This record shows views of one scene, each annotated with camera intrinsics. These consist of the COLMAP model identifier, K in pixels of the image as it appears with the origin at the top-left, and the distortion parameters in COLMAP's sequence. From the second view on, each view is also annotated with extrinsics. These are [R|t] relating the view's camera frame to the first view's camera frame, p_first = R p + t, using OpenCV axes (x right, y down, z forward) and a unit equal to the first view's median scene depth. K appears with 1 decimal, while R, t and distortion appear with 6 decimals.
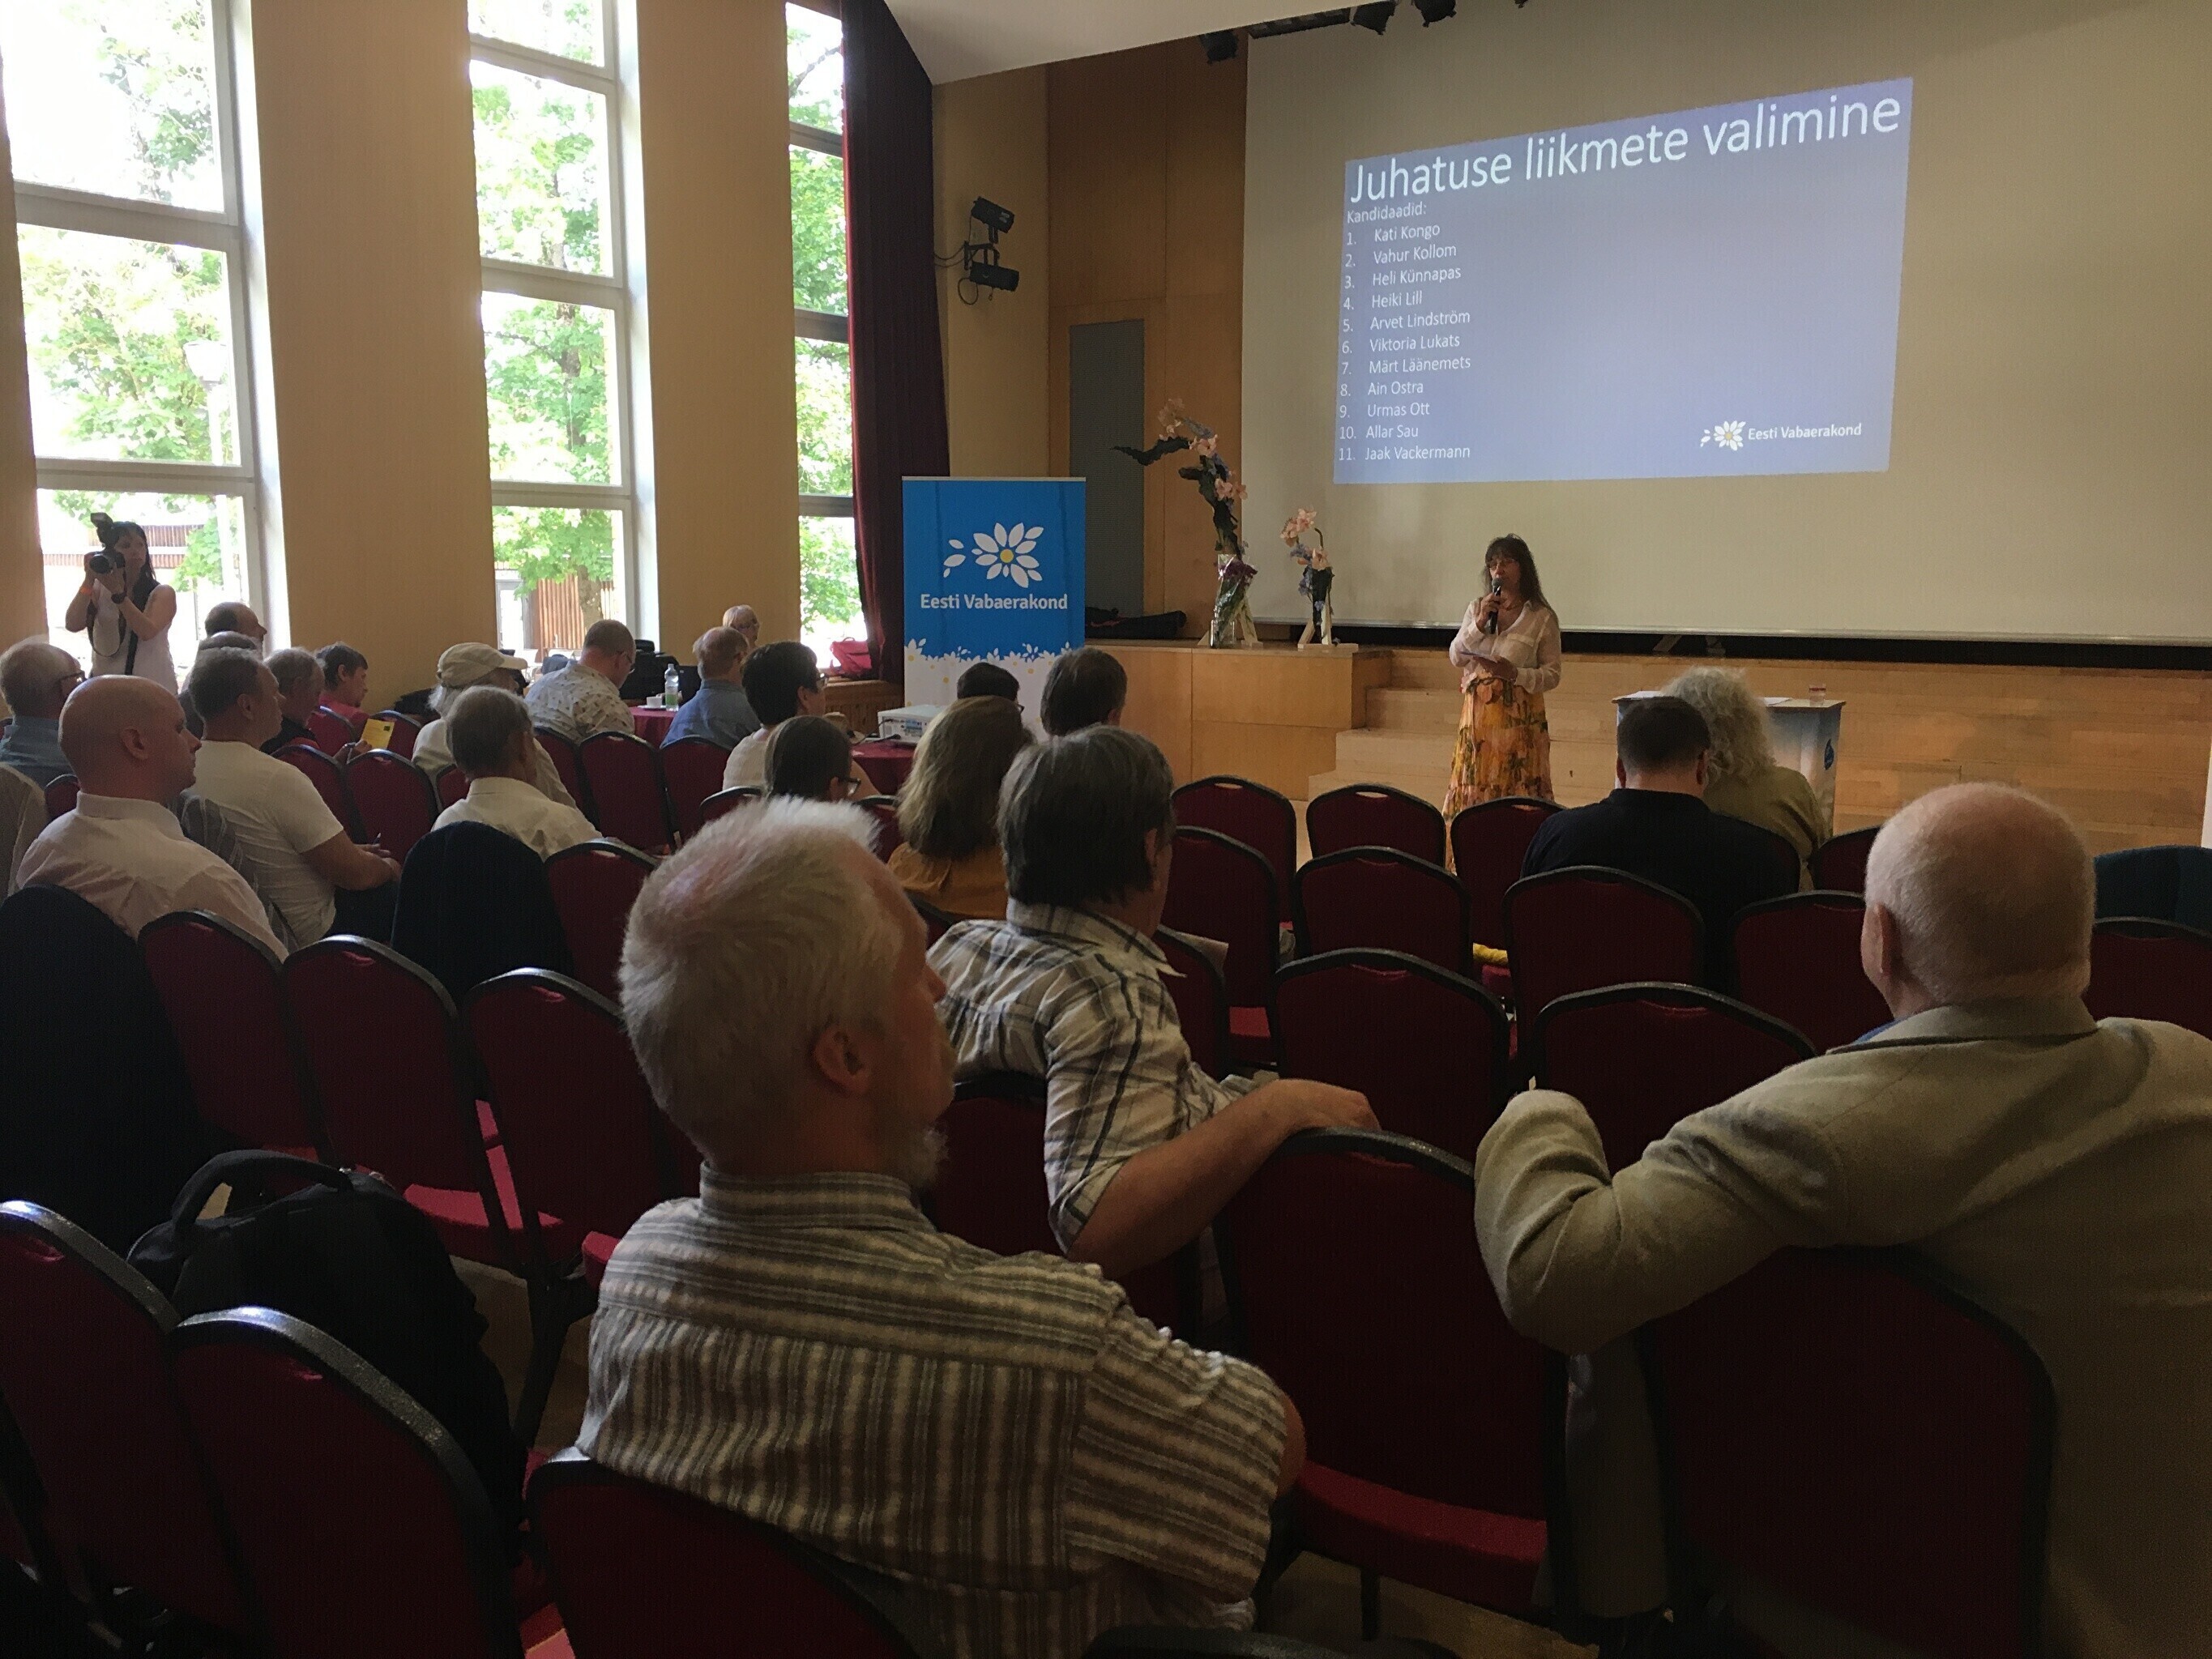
lens RADIAL K [[1885.1, 0, 1114.8], [0, 1885.1, 816.0], [0, 0, 1]] dist [0.071821, -0.084896]
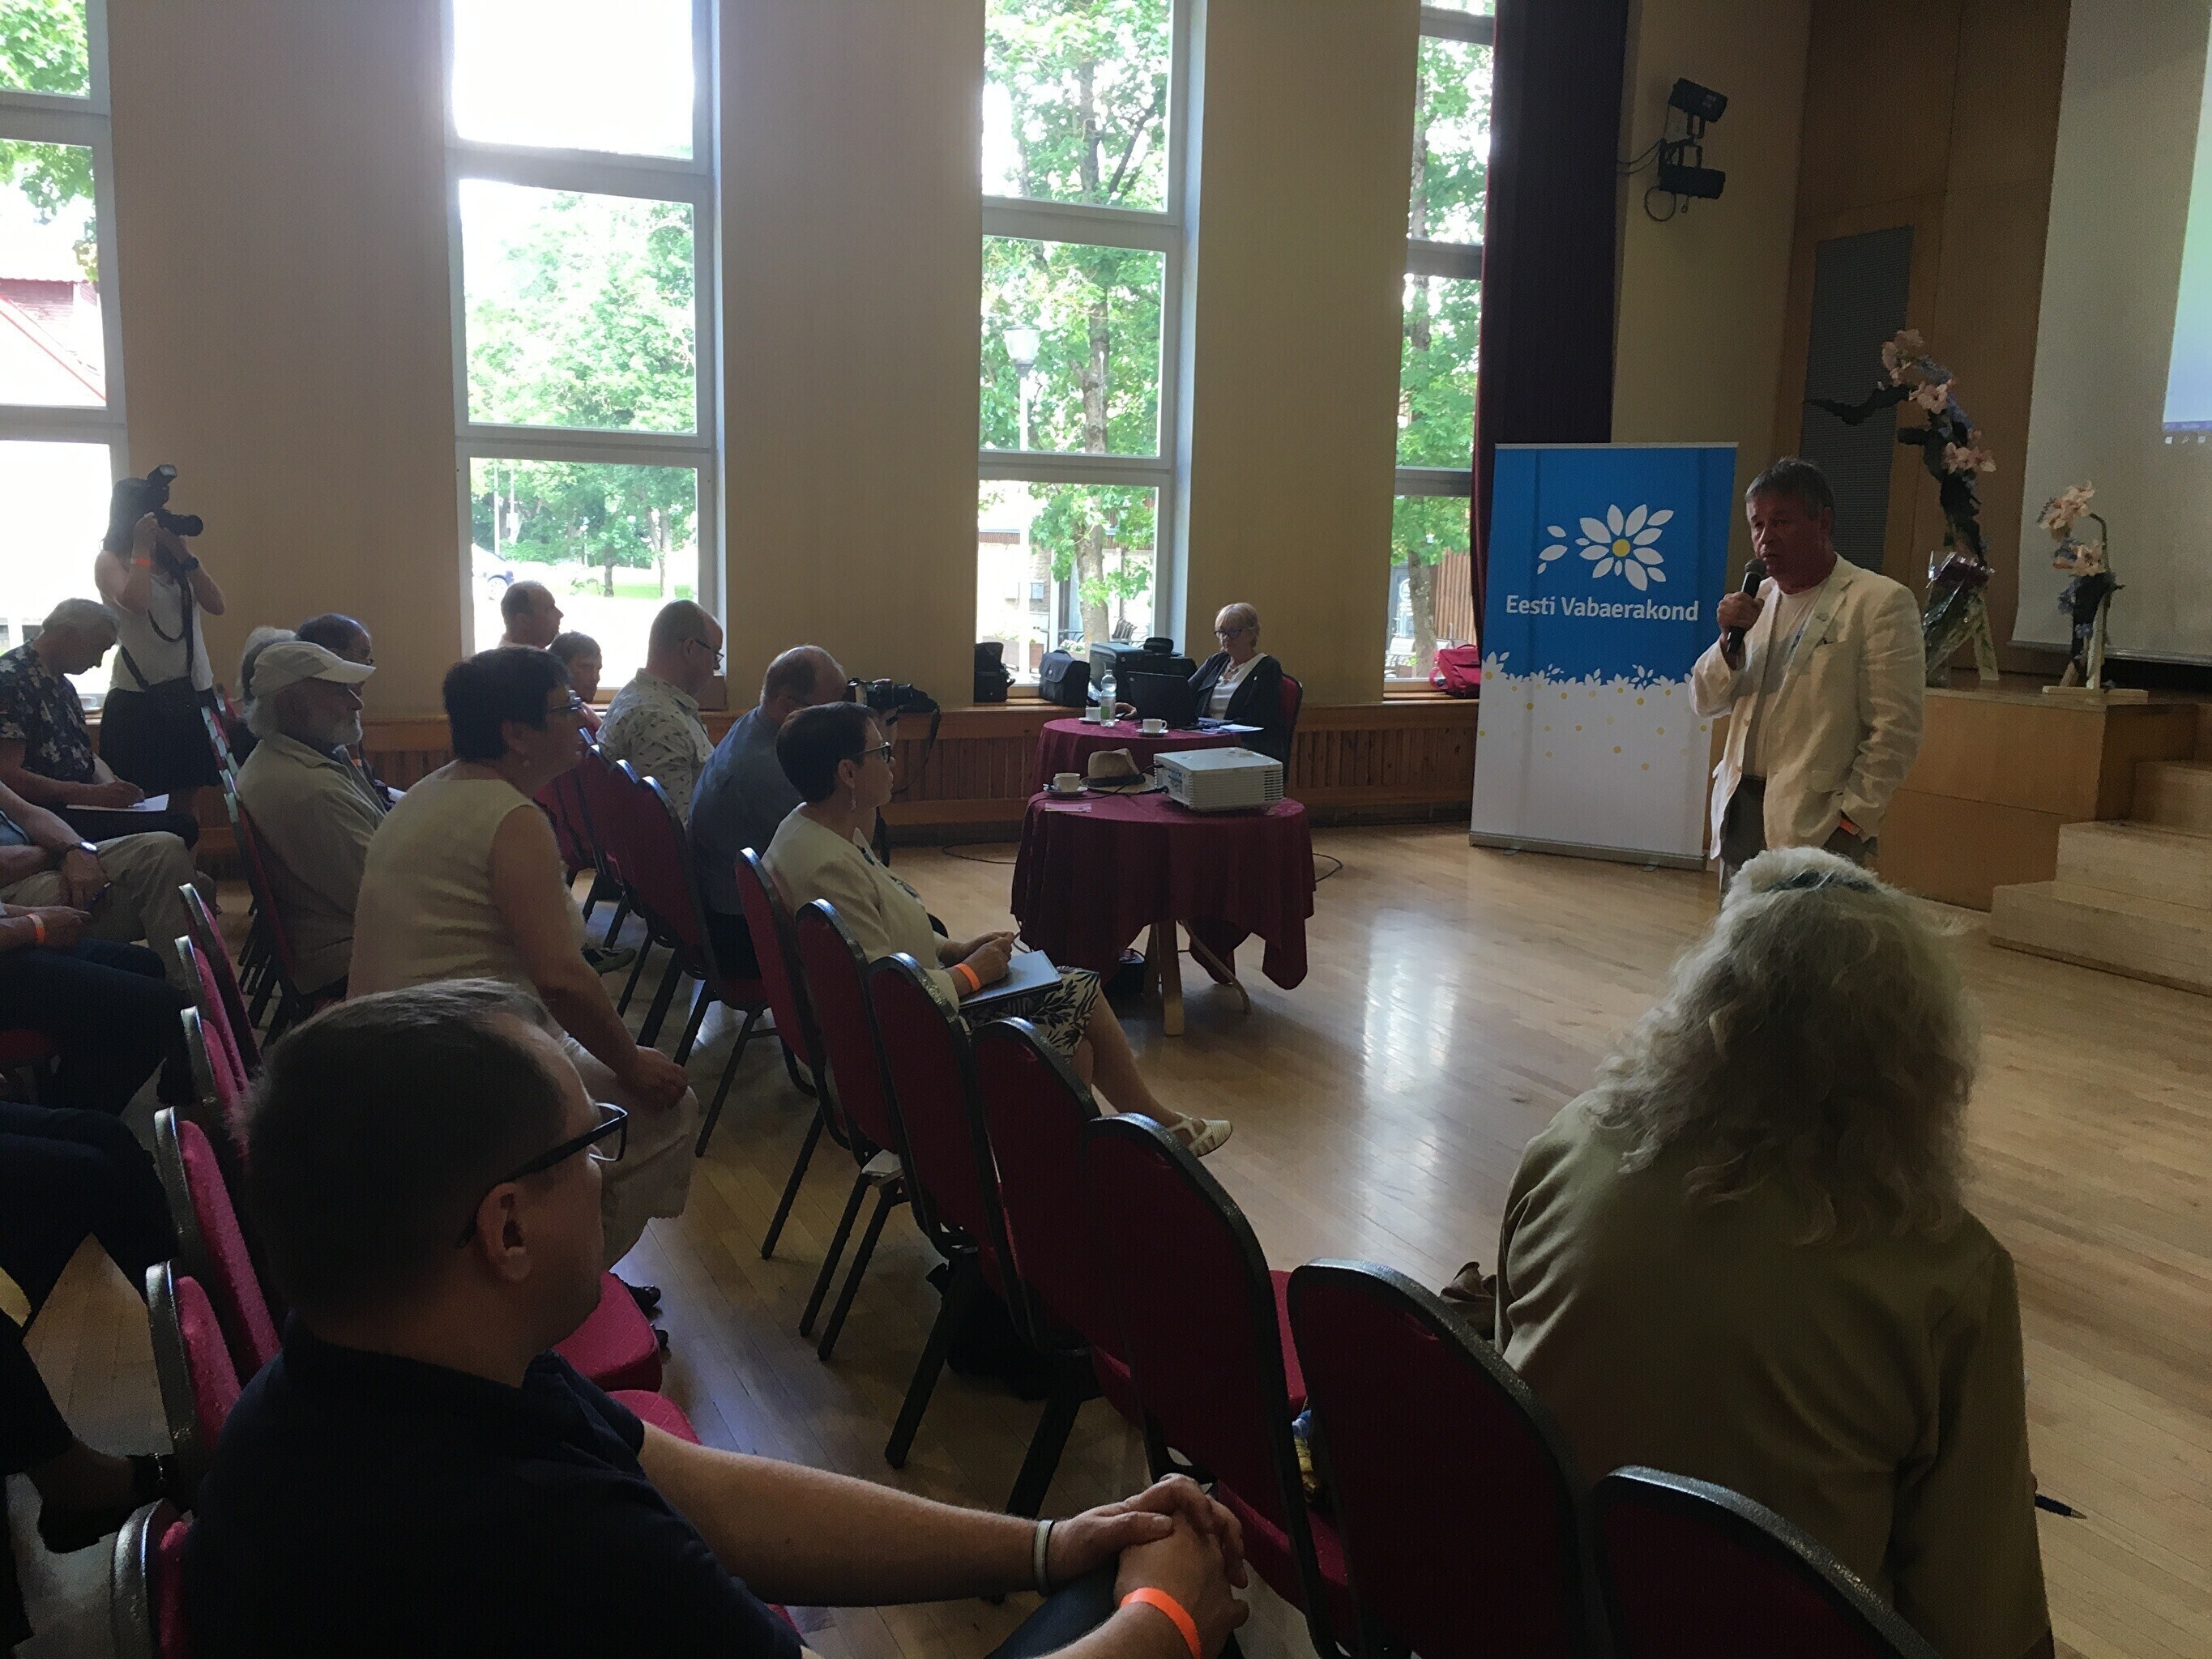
lens RADIAL K [[1885.1, 0, 1099.1], [0, 1885.1, 832.5], [0, 0, 1]] dist [0.071821, -0.084896]
pose [[0.856275, 0.099558, -0.506835, 0.159766], [-0.091296, 0.994971, 0.041203, -0.036134], [0.508388, 0.010990, 0.861058, 0.237753]]
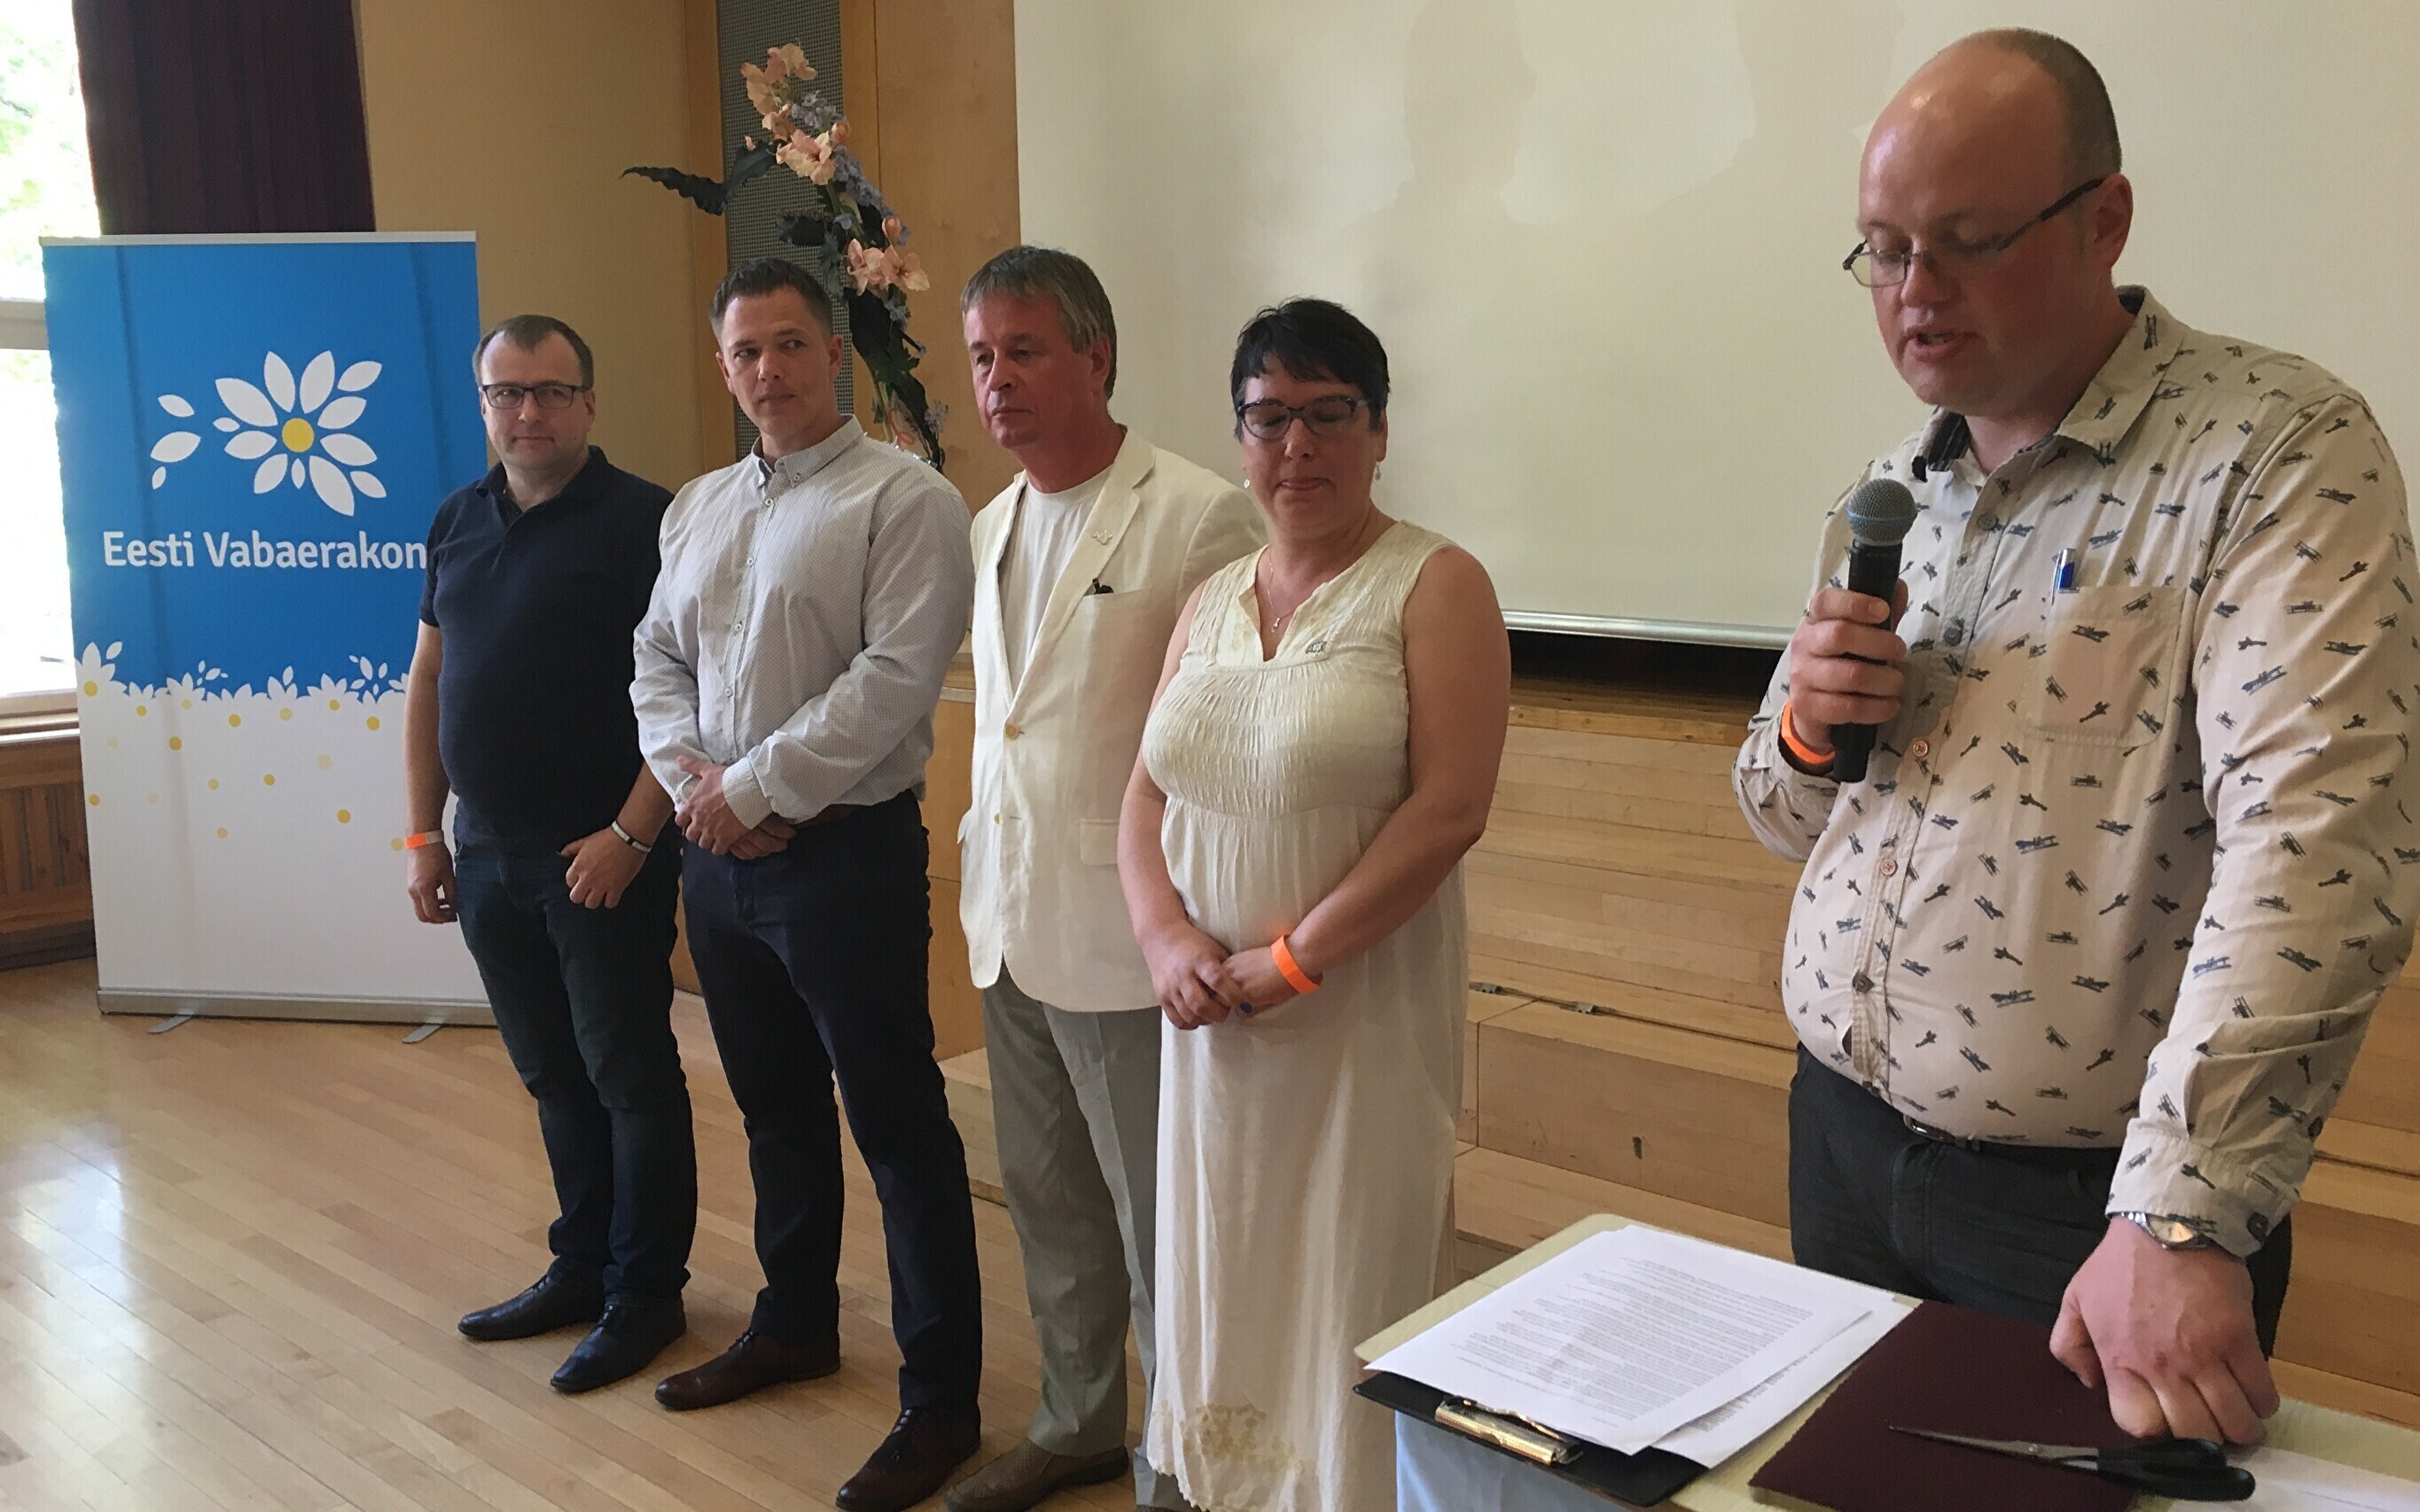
lens RADIAL K [[2053.5, 0, 1233.4], [0, 2053.5, 799.7], [0, 0, 1]] dist [0.022681, -0.025563]
pose [[0.993852, 0.016032, -0.109552, 0.185840], [-0.012383, 0.999348, 0.033911, -0.077923], [0.110024, -0.032346, 0.993402, 0.585572]]
